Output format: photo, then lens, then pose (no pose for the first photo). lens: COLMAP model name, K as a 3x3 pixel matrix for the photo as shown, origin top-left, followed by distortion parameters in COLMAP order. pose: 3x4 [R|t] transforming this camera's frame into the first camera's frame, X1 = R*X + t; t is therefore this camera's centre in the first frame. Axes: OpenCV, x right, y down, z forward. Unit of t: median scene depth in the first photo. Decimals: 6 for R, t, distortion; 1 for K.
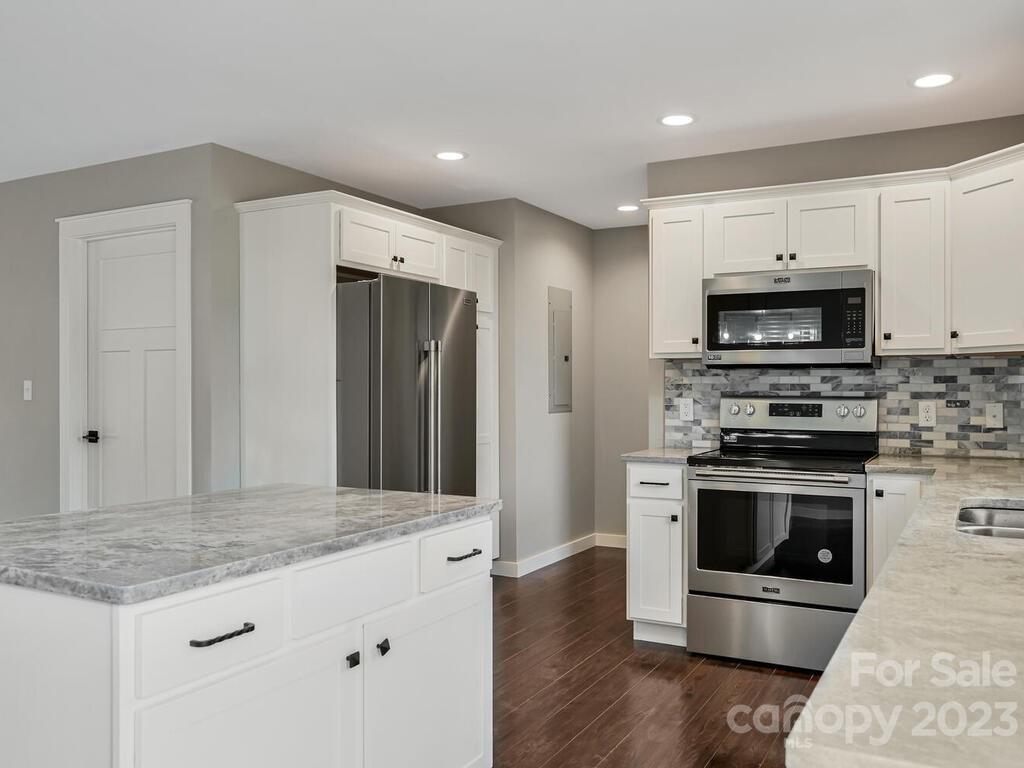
lens RADIAL K [[851.1, 0, 516.1], [0, 851.1, 385.3], [0, 0, 1]] dist [-0.002735, 0.002981]
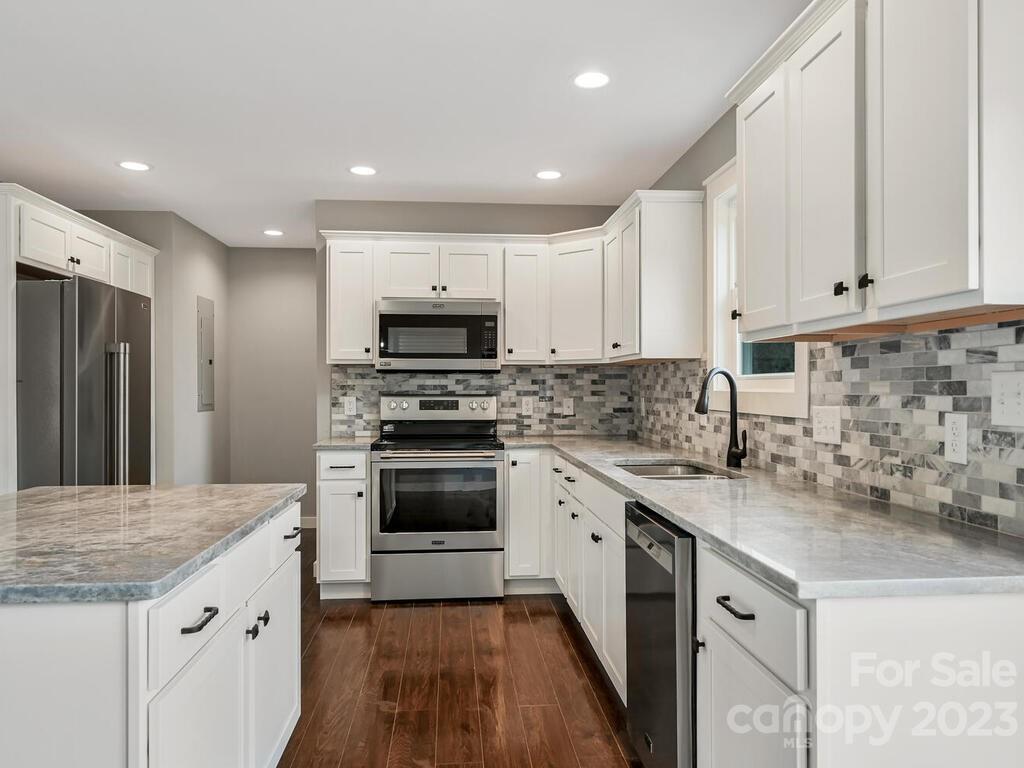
lens RADIAL K [[720.7, 0, 507.4], [0, 720.7, 386.4], [0, 0, 1]] dist [0.000350, 0.005068]
pose [[0.836815, -0.000652, 0.547486, -0.192883], [0.000644, 1.000000, 0.000207, 0.000307], [-0.547486, 0.000180, 0.836815, 0.012447]]
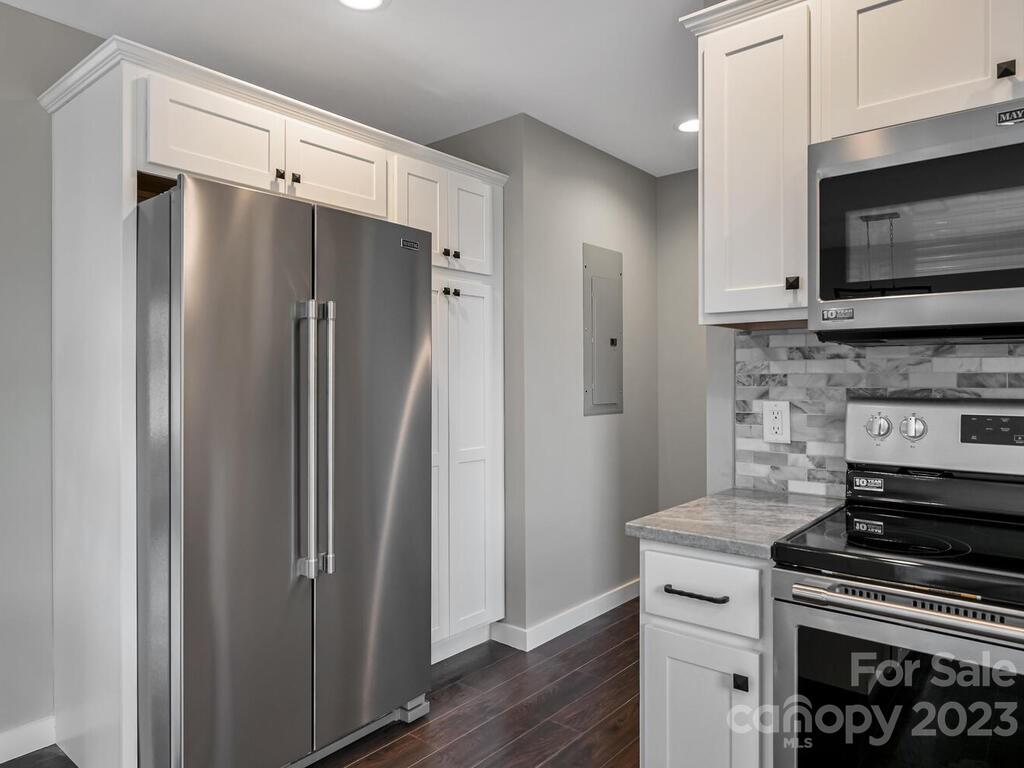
lens RADIAL K [[665.0, 0, 510.2], [0, 665.0, 376.7], [0, 0, 1]] dist [-0.003828, 0.000731]
pose [[0.979399, -0.001438, -0.201932, 0.131039], [0.000865, 0.999995, -0.002927, 0.001076], [0.201935, 0.002692, 0.979395, 0.604587]]
